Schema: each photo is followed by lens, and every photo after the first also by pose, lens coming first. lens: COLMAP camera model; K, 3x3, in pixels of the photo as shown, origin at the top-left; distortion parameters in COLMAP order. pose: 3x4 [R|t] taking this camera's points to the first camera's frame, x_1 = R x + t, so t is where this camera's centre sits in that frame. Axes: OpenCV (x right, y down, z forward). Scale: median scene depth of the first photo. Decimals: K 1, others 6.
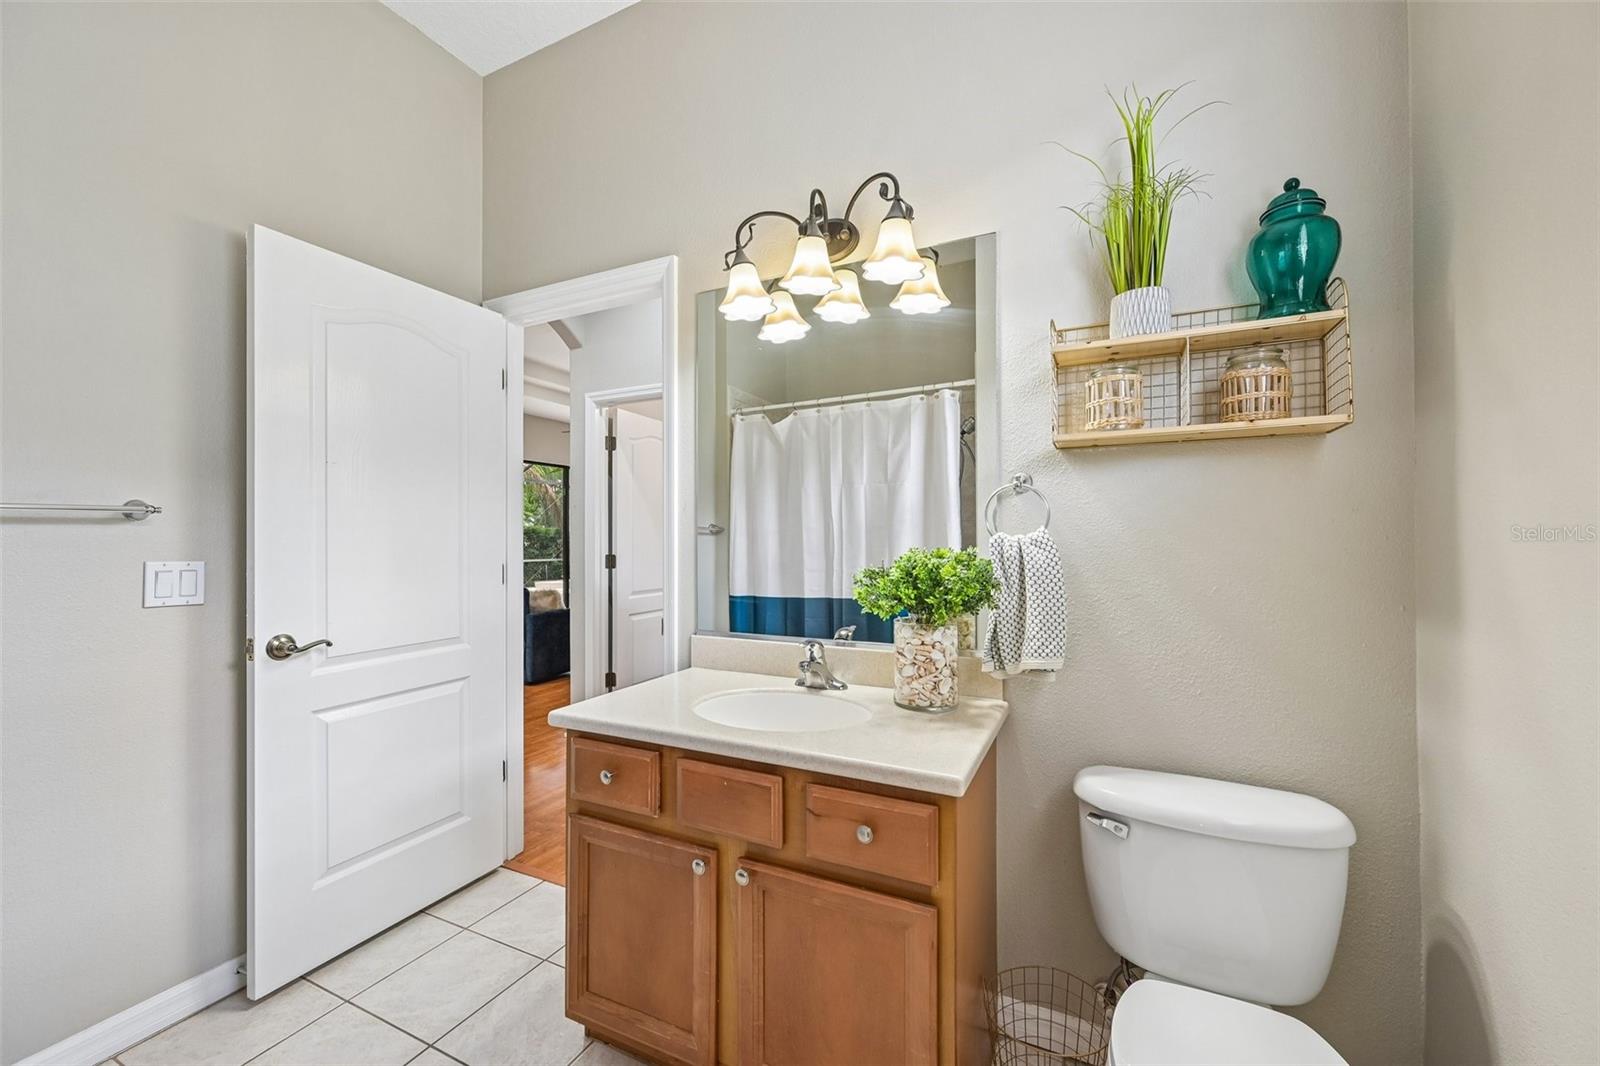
lens RADIAL K [[626.8, 0, 801.0], [0, 626.8, 536.5], [0, 0, 1]] dist [0.001763, 0.000111]
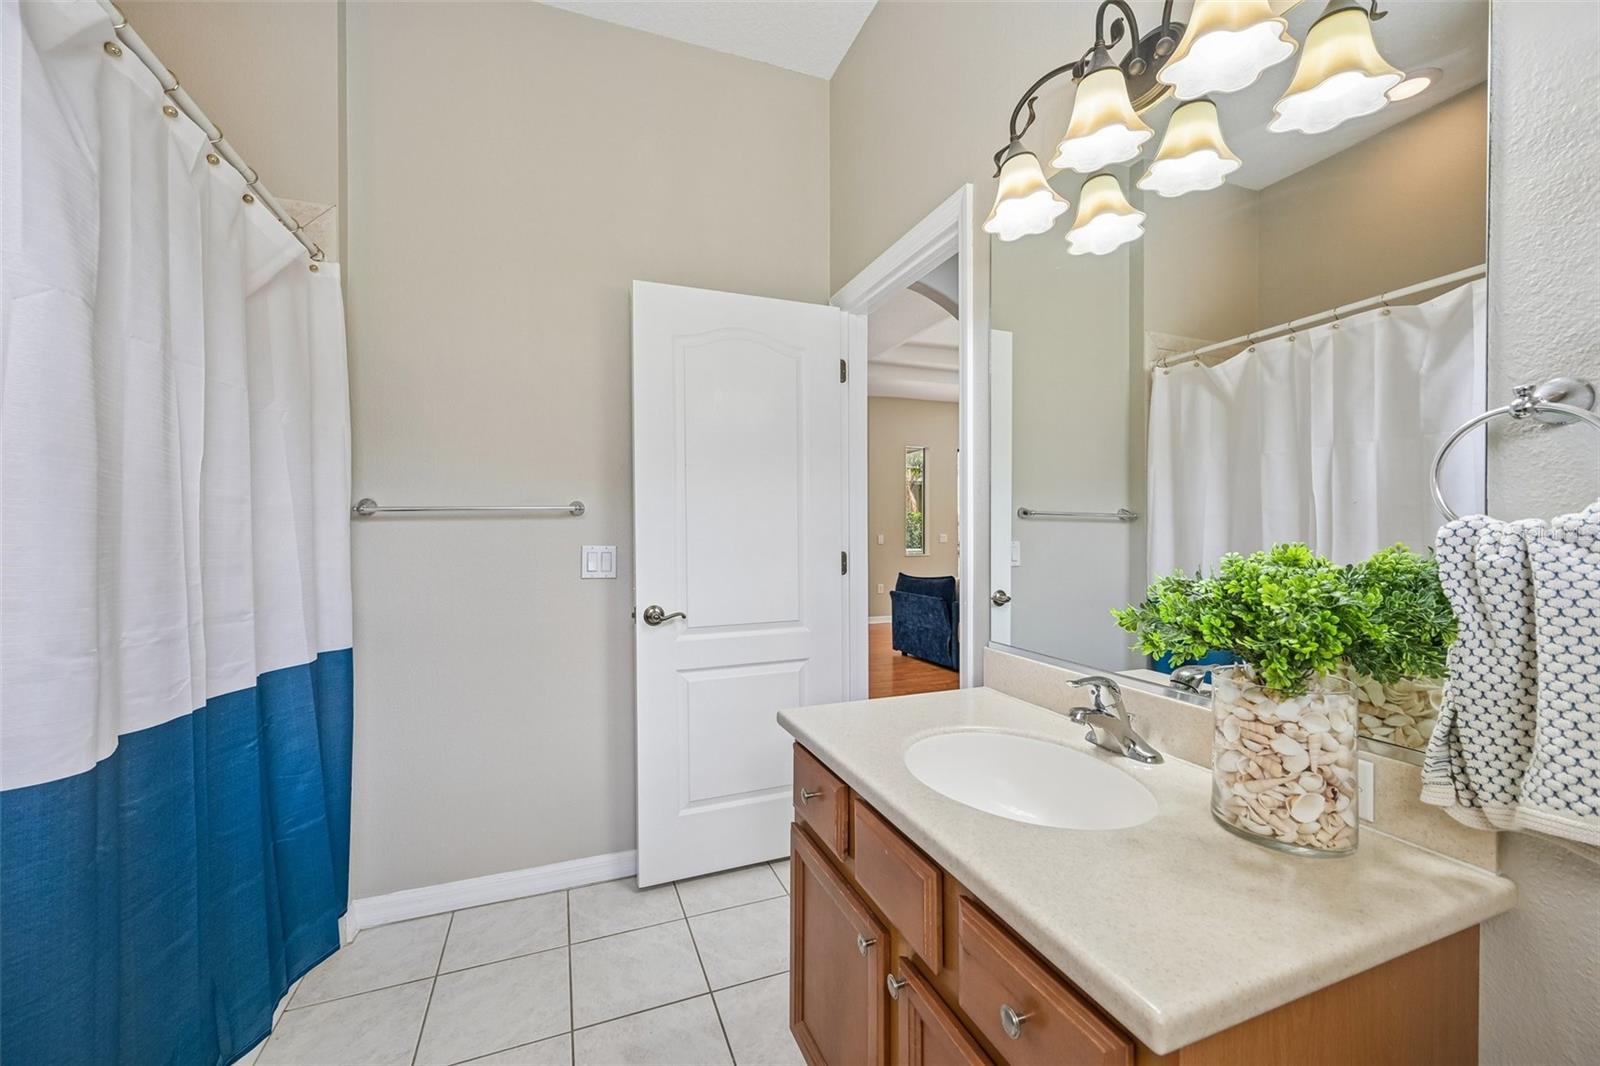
lens RADIAL K [[631.3, 0, 798.8], [0, 631.3, 534.4], [0, 0, 1]] dist [-0.000249, -0.000004]
pose [[0.728487, 0.005031, -0.685042, 0.248462], [0.006009, 0.999888, 0.013733, -0.001091], [0.685034, -0.014121, 0.728374, 0.287941]]
